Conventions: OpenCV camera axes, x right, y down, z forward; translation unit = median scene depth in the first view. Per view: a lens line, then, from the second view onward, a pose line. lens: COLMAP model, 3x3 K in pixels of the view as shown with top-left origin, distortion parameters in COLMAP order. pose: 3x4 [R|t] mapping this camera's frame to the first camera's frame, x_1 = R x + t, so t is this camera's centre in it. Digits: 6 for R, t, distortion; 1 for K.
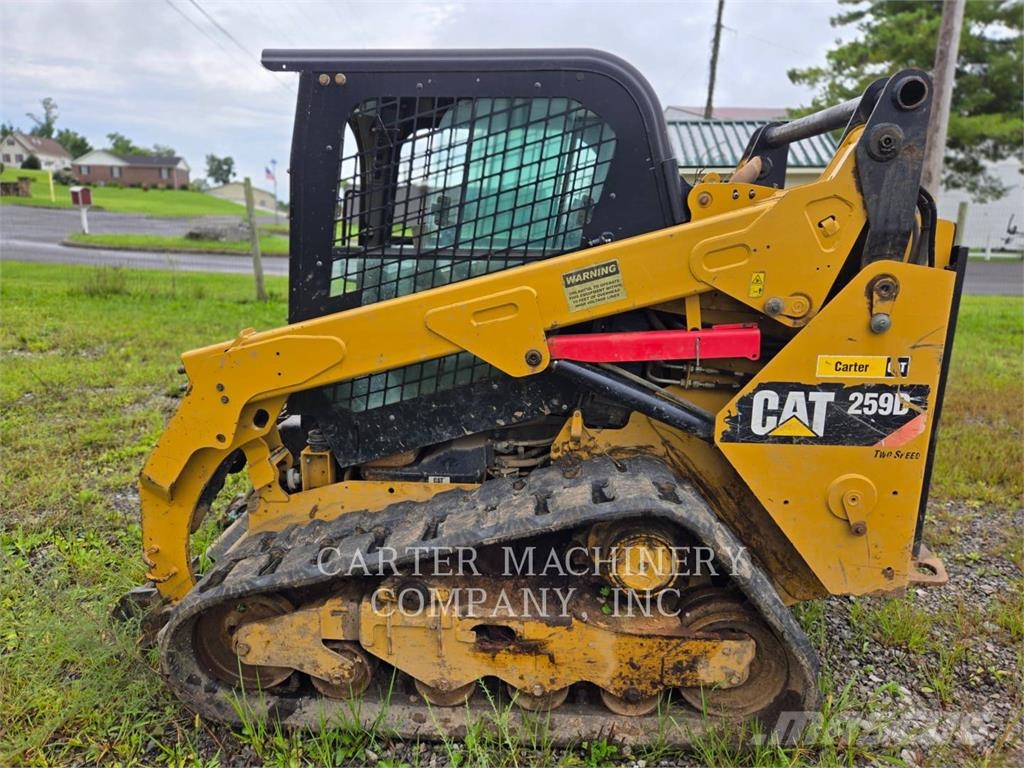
lens RADIAL K [[683.8, 0, 510.2], [0, 683.8, 381.2], [0, 0, 1]] dist [0.081933, -0.066937]
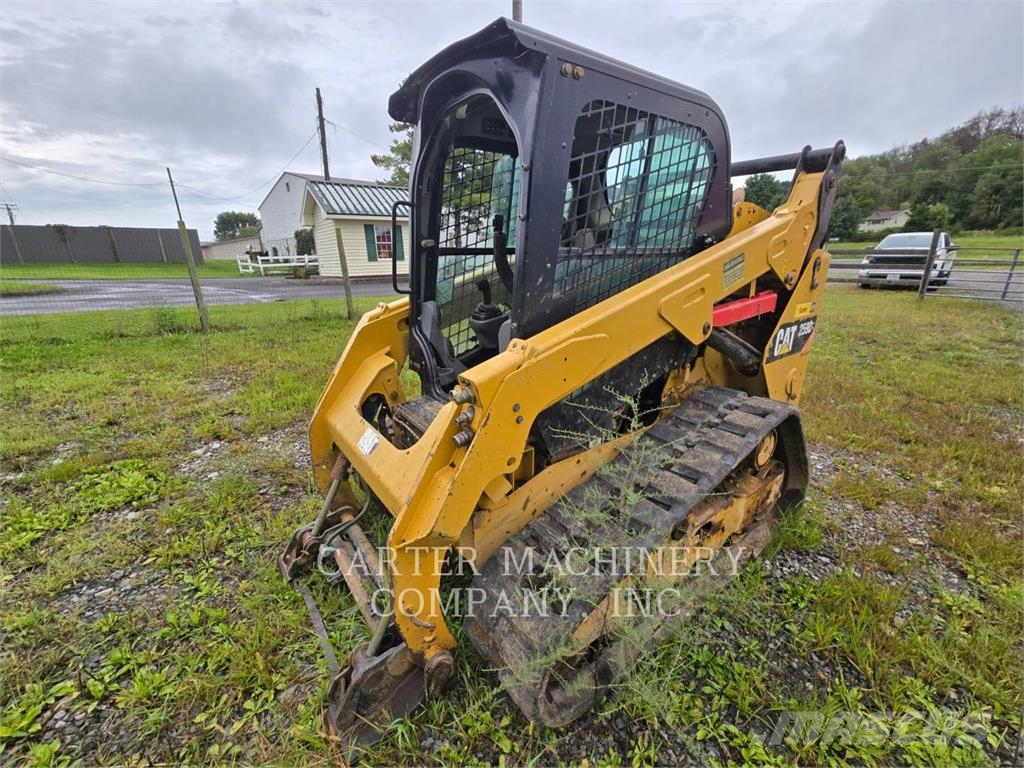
lens RADIAL K [[417.6, 0, 514.5], [0, 417.6, 389.4], [0, 0, 1]] dist [0.002935, -0.003321]
pose [[0.762446, -0.219560, 0.608663, -0.787852], [0.165364, 0.975551, 0.144761, -0.099461], [-0.625565, -0.009721, 0.780111, 0.602942]]
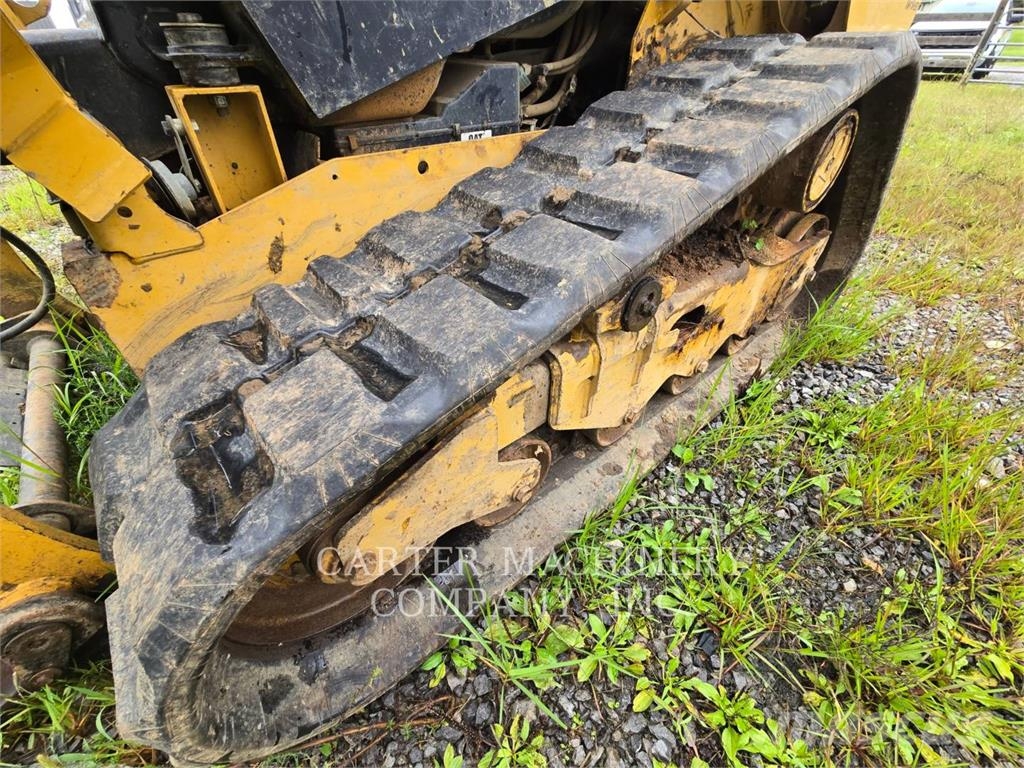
lens RADIAL K [[422.5, 0, 513.3], [0, 422.5, 388.2], [0, 0, 1]] dist [0.000198, -0.002305]
pose [[0.721574, -0.444559, 0.530753, -0.427468], [0.168751, 0.856423, 0.487917, 0.187105], [-0.671457, -0.262502, 0.692992, 0.826863]]
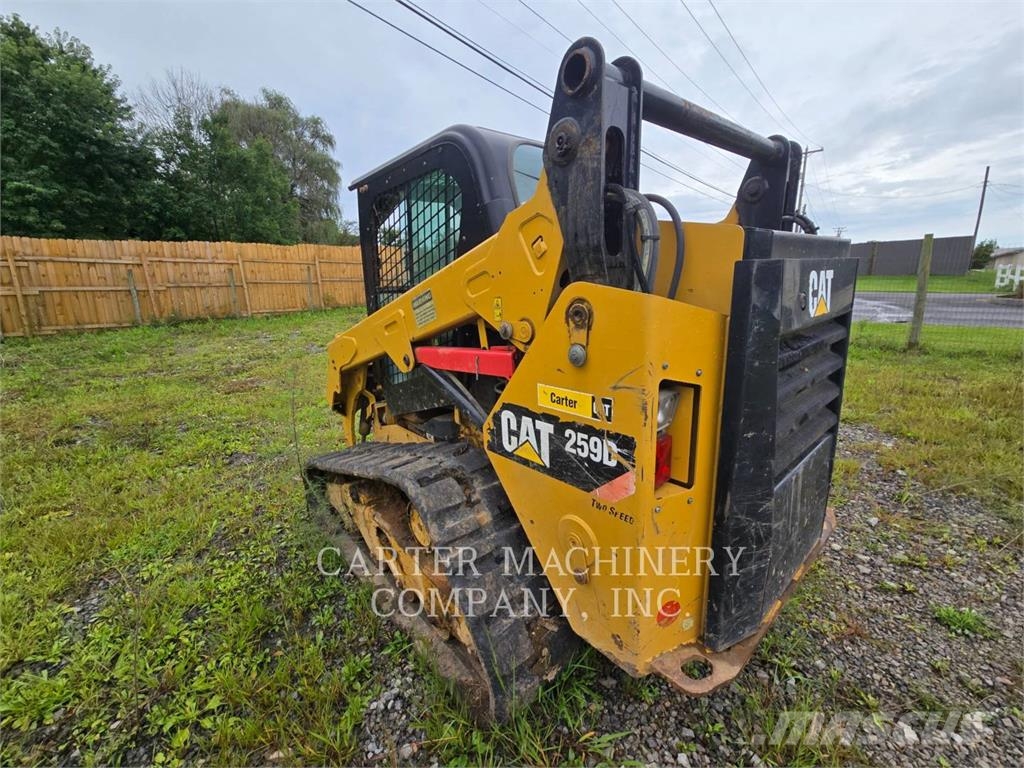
lens RADIAL K [[417.6, 0, 514.5], [0, 417.6, 389.4], [0, 0, 1]] dist [0.002935, -0.003321]
pose [[0.702453, 0.138721, -0.698080, 0.813387], [-0.117780, 0.989956, 0.078204, -0.069370], [0.701917, 0.027285, 0.711736, 0.550217]]
